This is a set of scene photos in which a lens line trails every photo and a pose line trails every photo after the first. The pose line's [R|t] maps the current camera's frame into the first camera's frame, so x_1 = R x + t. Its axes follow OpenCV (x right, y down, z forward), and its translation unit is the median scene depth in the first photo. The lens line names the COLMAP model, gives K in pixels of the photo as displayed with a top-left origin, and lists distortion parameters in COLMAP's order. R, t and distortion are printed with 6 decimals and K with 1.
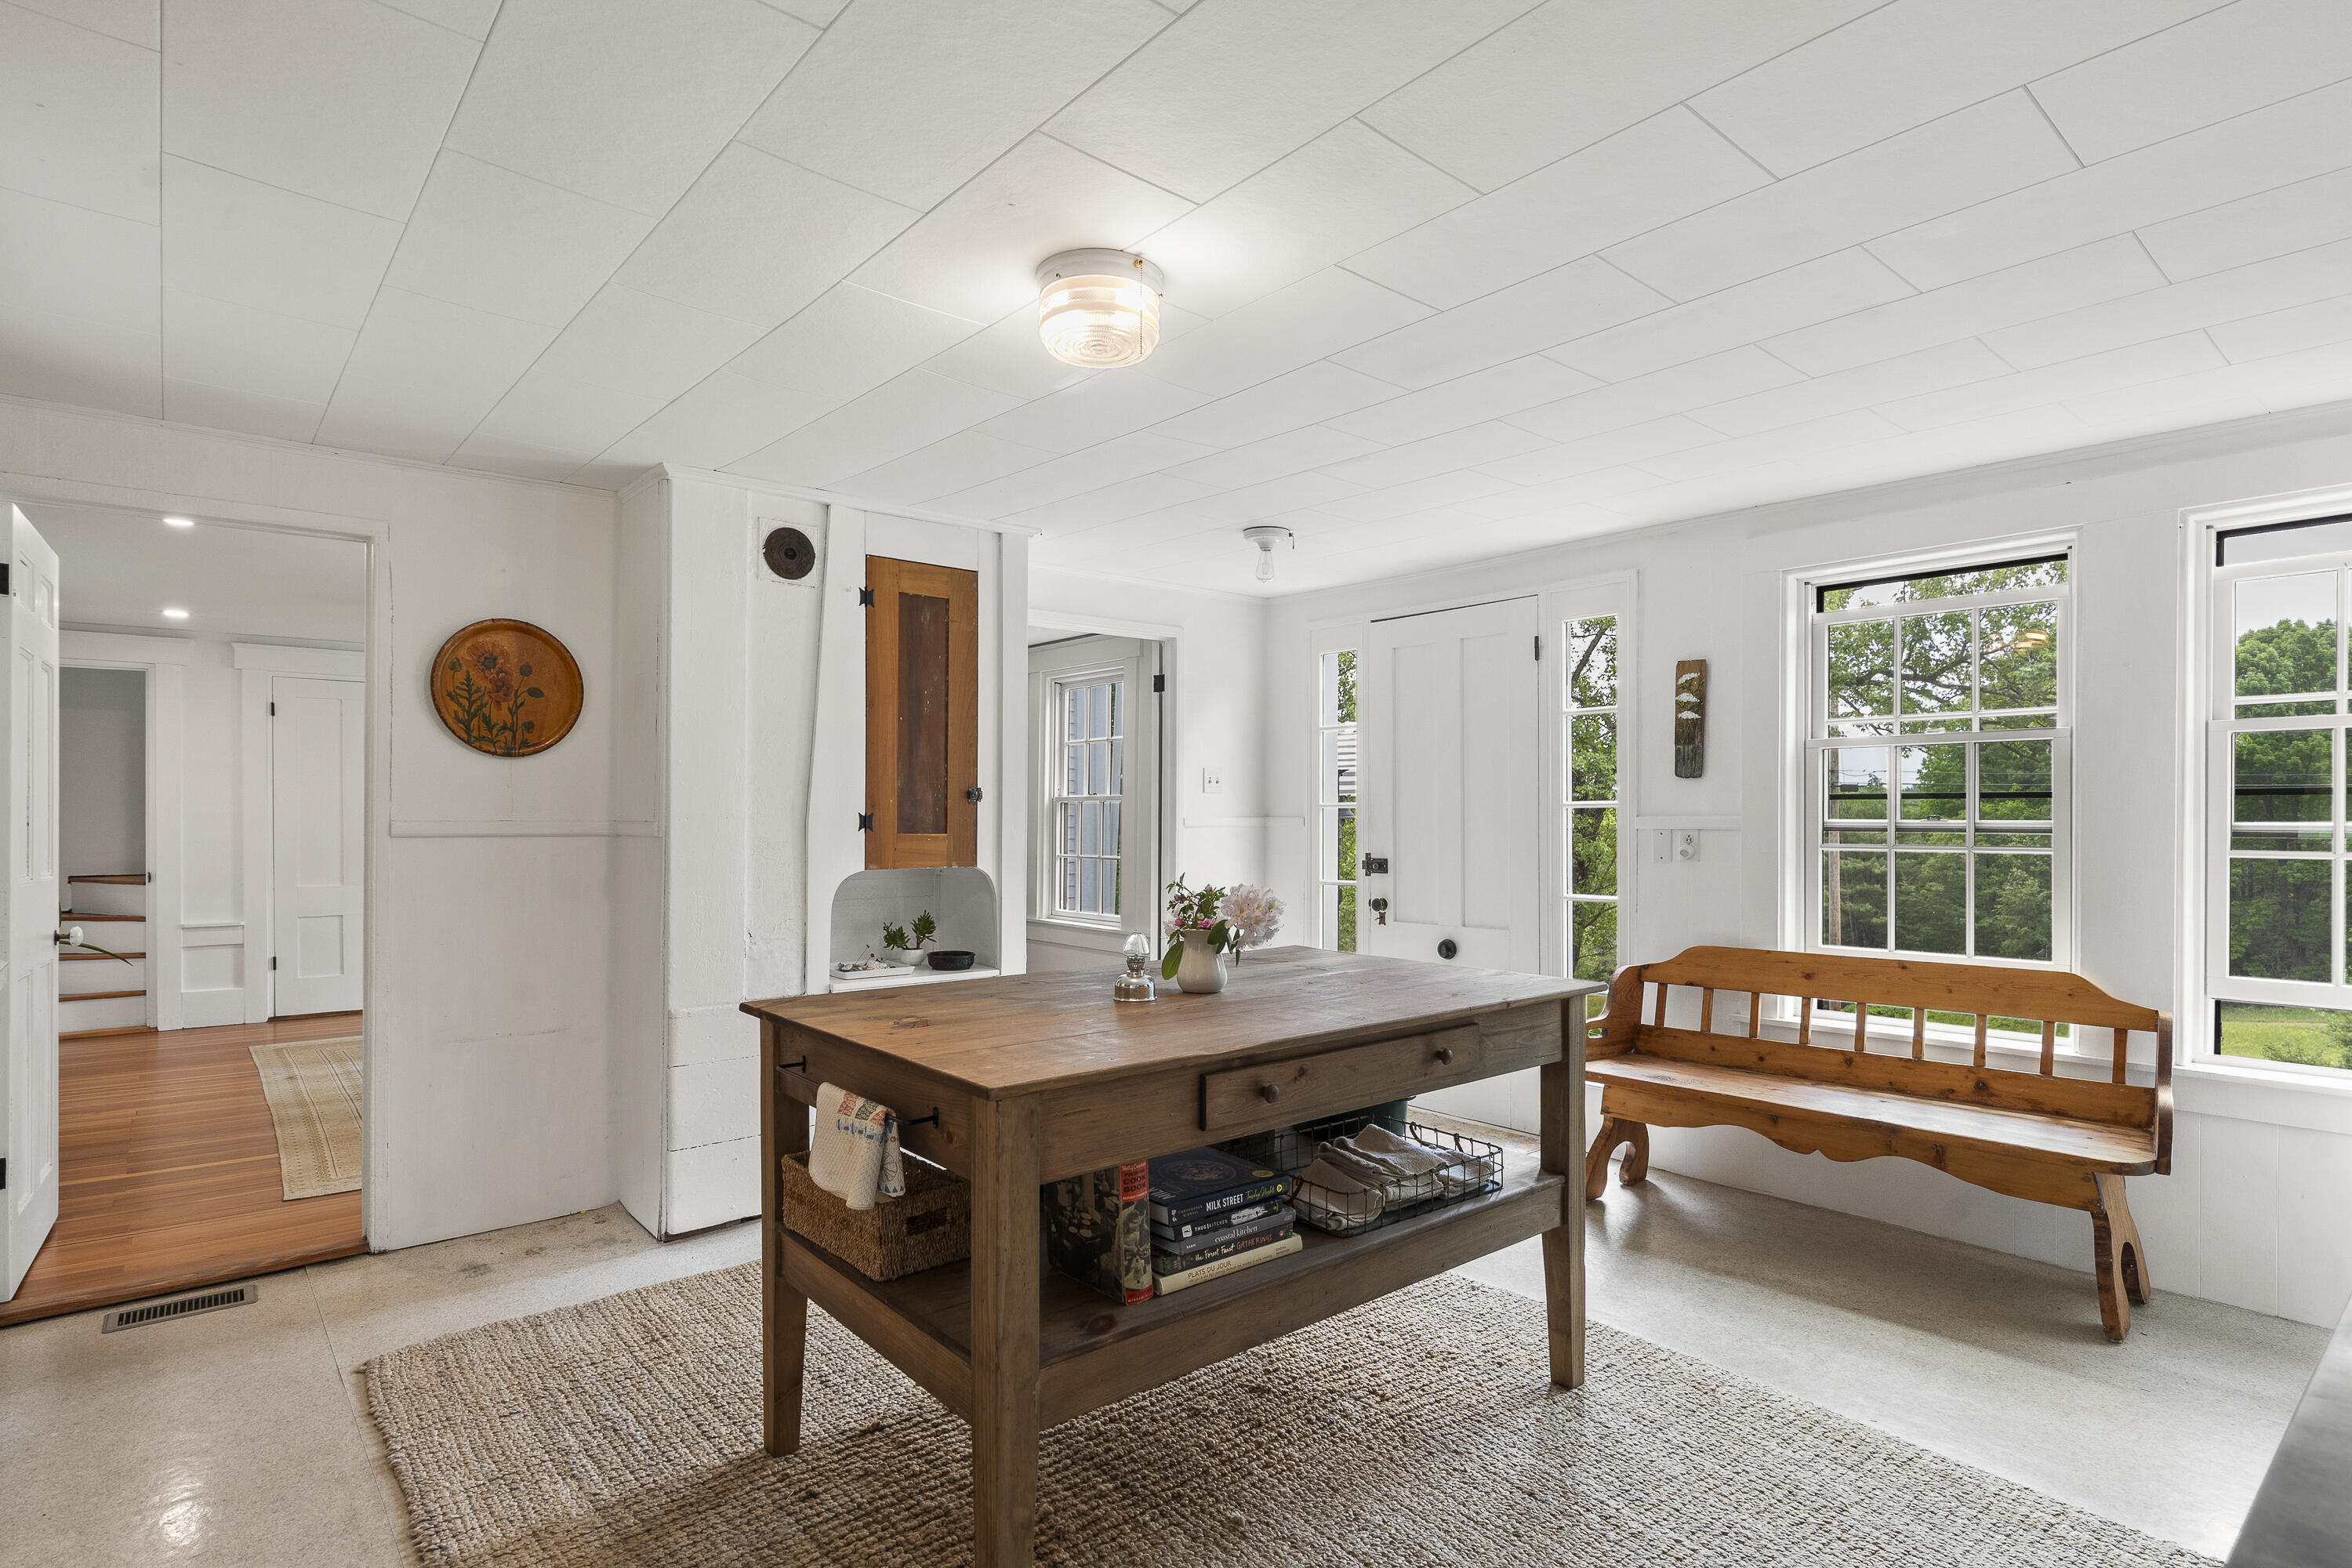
lens RADIAL K [[1156.9, 0, 1167.0], [0, 1156.9, 816.9], [0, 0, 1]] dist [-0.002457, 0.000101]
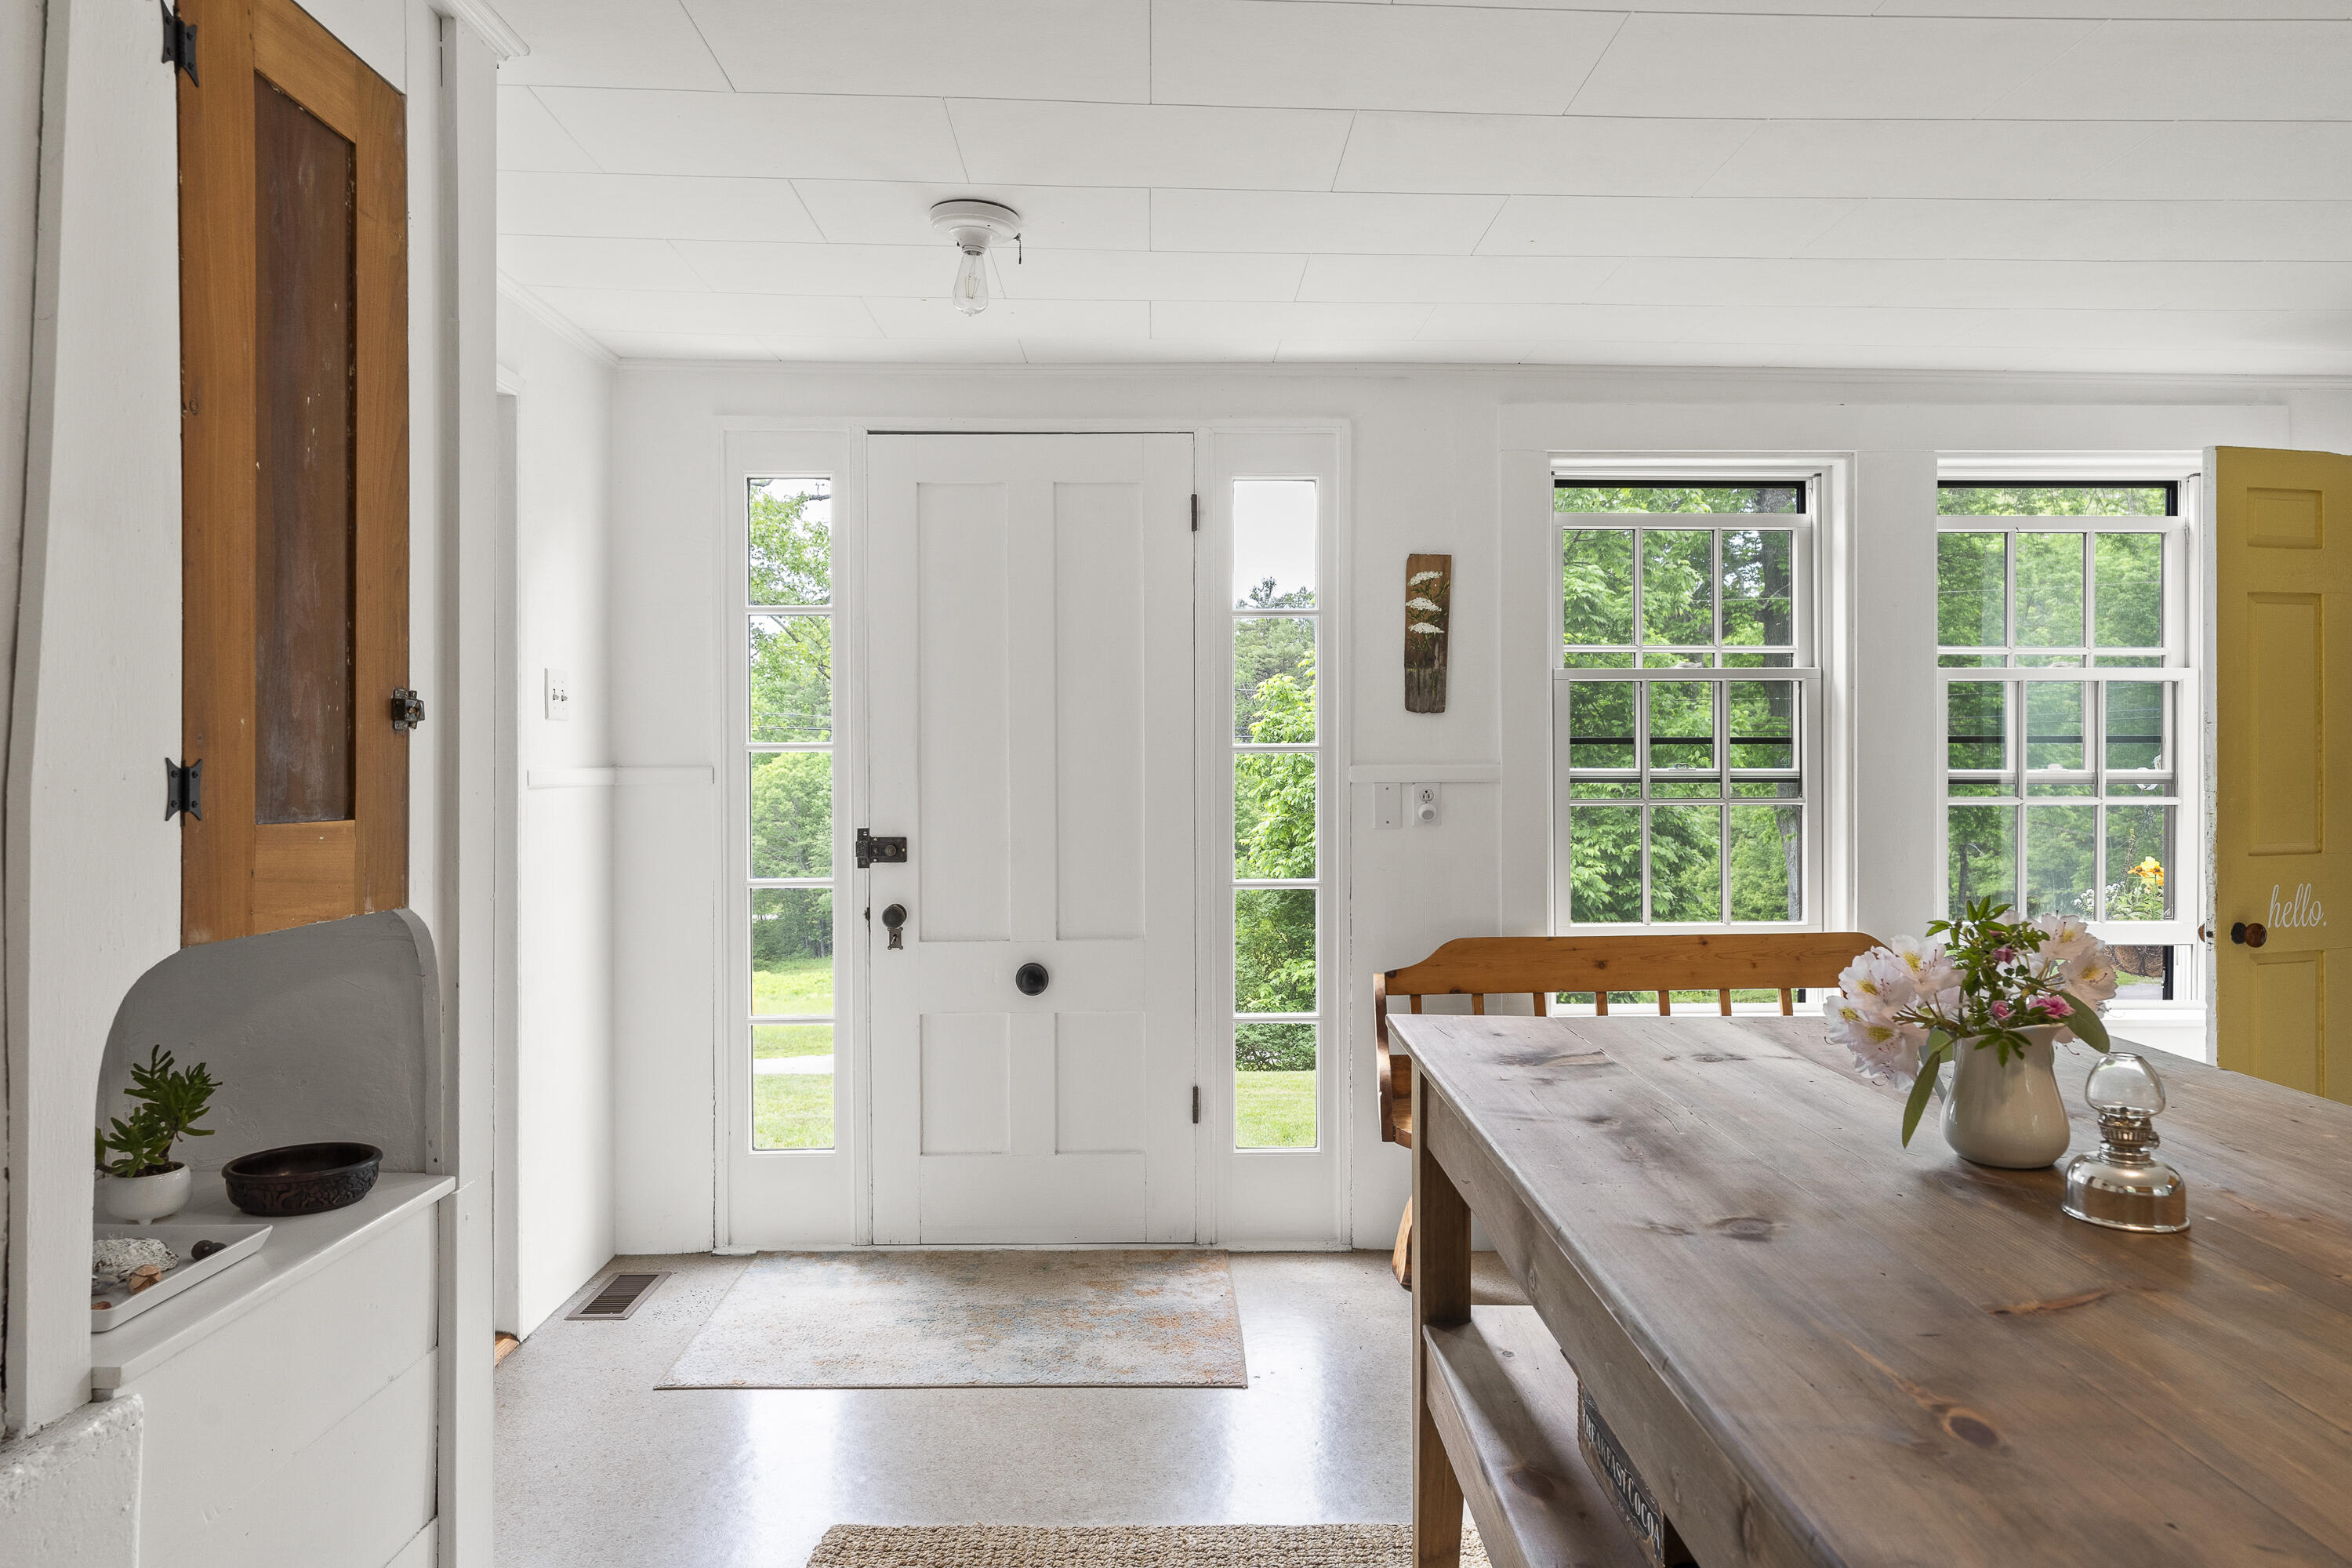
lens RADIAL K [[1448.7, 0, 1191.7], [0, 1448.7, 756.0], [0, 0, 1]] dist [0.003019, -0.000035]
pose [[0.640316, 0.002555, 0.768108, -0.357677], [0.002080, 0.999985, -0.005060, -0.001595], [-0.768109, 0.004837, 0.640301, 0.521757]]
